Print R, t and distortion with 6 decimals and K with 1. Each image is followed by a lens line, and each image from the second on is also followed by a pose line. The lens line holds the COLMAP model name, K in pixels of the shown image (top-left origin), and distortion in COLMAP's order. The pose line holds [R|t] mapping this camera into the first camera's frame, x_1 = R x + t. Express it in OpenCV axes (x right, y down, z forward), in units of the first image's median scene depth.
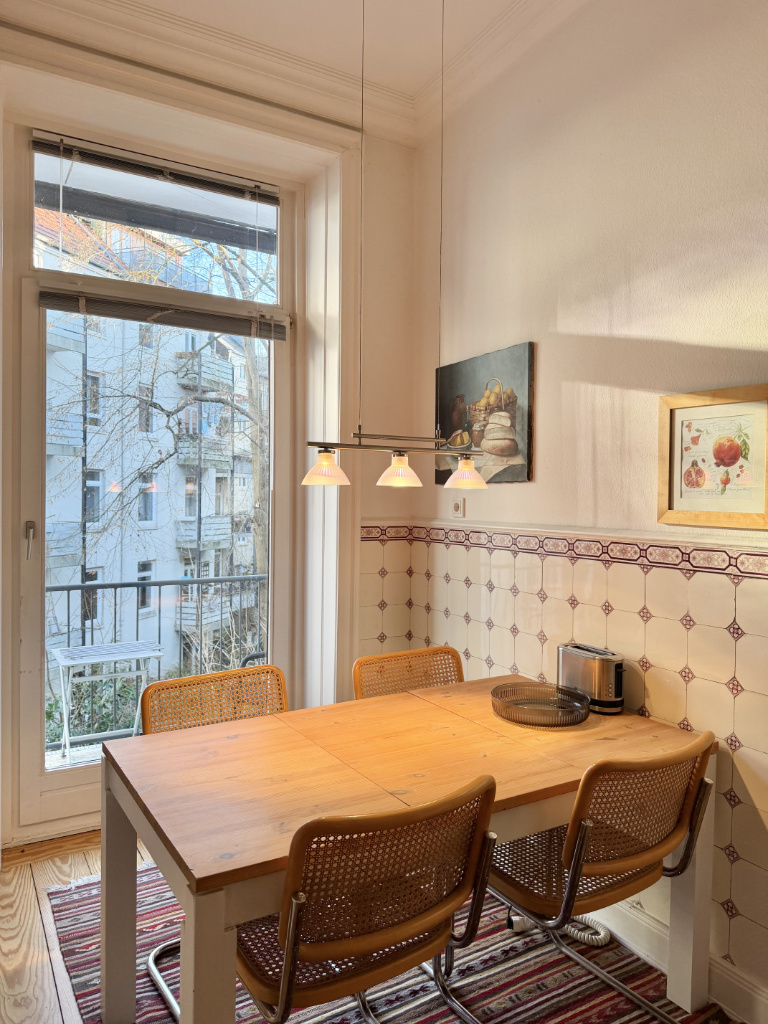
lens RADIAL K [[725.2, 0, 389.1], [0, 725.2, 510.9], [0, 0, 1]] dist [0.071676, -0.097992]
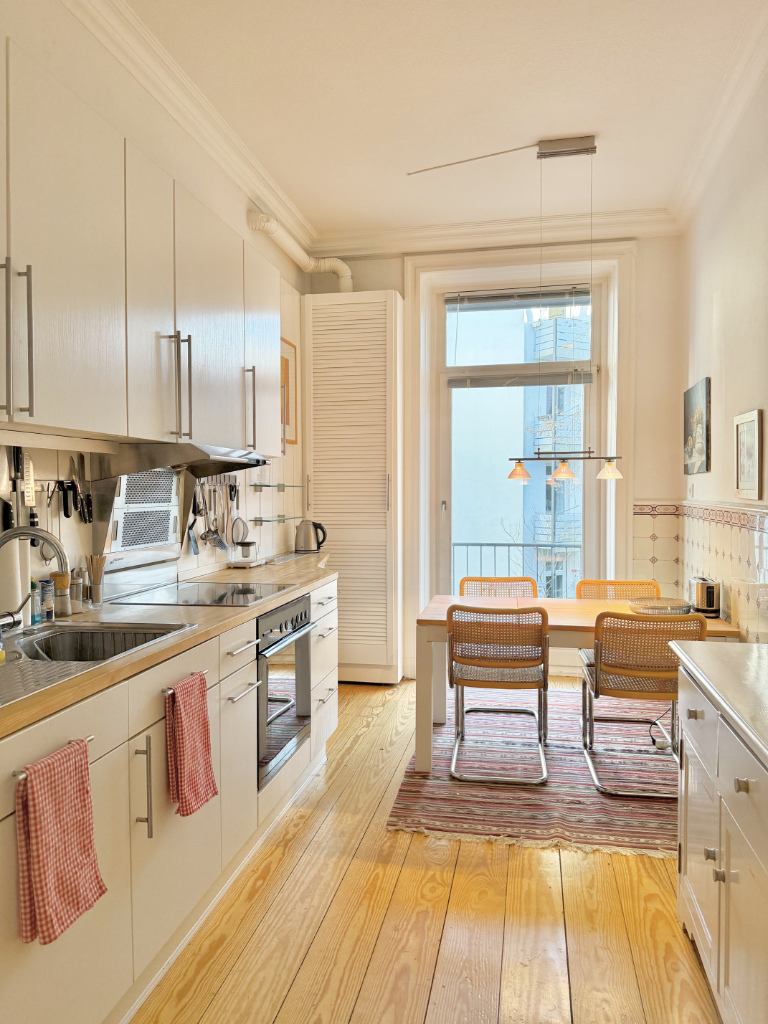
lens RADIAL K [[725.2, 0, 382.5], [0, 725.2, 513.2], [0, 0, 1]] dist [0.071676, -0.097992]
pose [[0.741662, 0.005395, -0.670752, 0.583098], [0.002106, 0.999944, 0.010372, 0.021988], [0.670770, -0.009105, 0.741609, -0.447739]]
